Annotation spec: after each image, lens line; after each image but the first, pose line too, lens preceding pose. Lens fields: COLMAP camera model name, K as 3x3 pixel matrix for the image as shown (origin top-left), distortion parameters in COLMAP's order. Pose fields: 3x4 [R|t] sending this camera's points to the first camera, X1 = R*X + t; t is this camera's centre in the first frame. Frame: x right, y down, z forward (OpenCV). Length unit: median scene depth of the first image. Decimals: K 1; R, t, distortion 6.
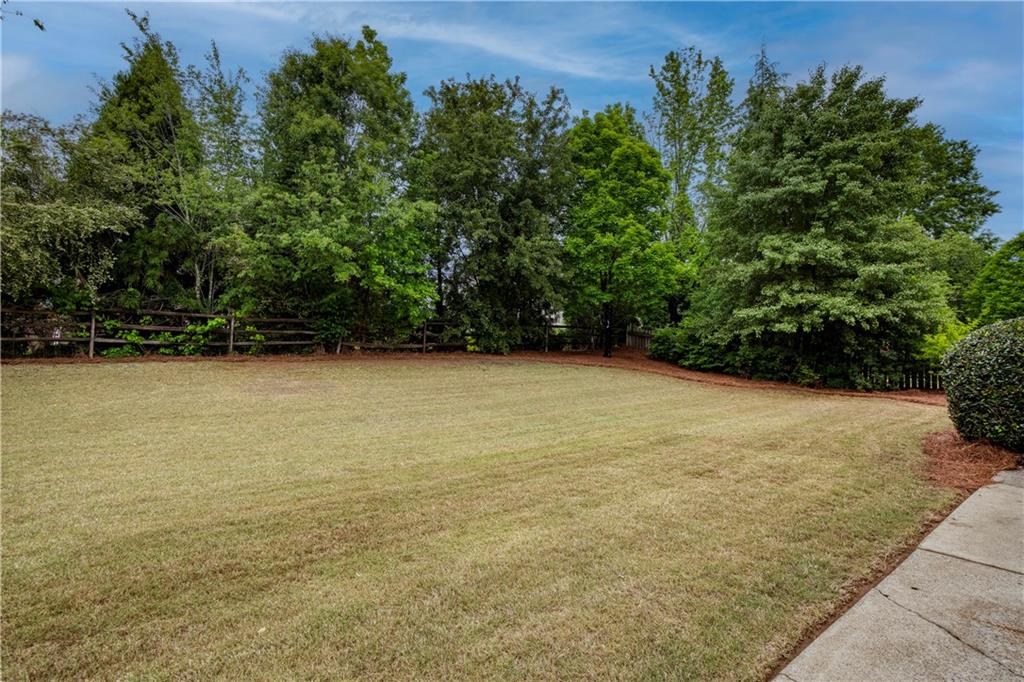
lens RADIAL K [[471.3, 0, 517.3], [0, 471.3, 332.7], [0, 0, 1]] dist [-0.005917, -0.000045]
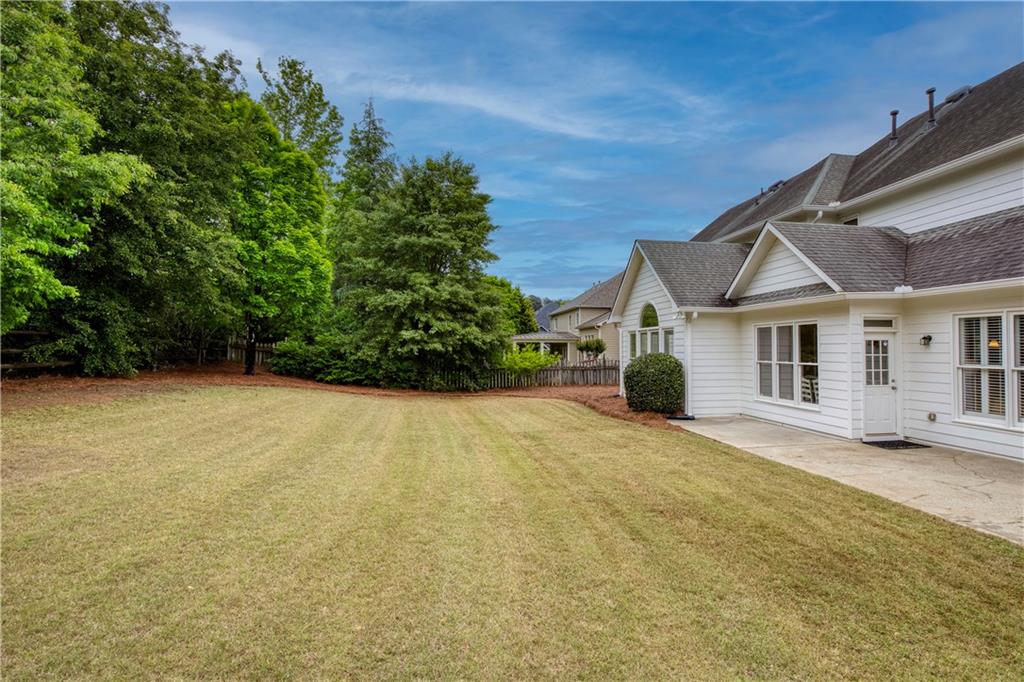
lens RADIAL K [[471.3, 0, 514.1], [0, 471.3, 348.1], [0, 0, 1]] dist [-0.005917, -0.000045]
pose [[0.493492, 0.007005, 0.869722, -0.427432], [-0.021273, 0.999766, 0.004018, -0.016664], [-0.869490, -0.020484, 0.493525, 0.161174]]
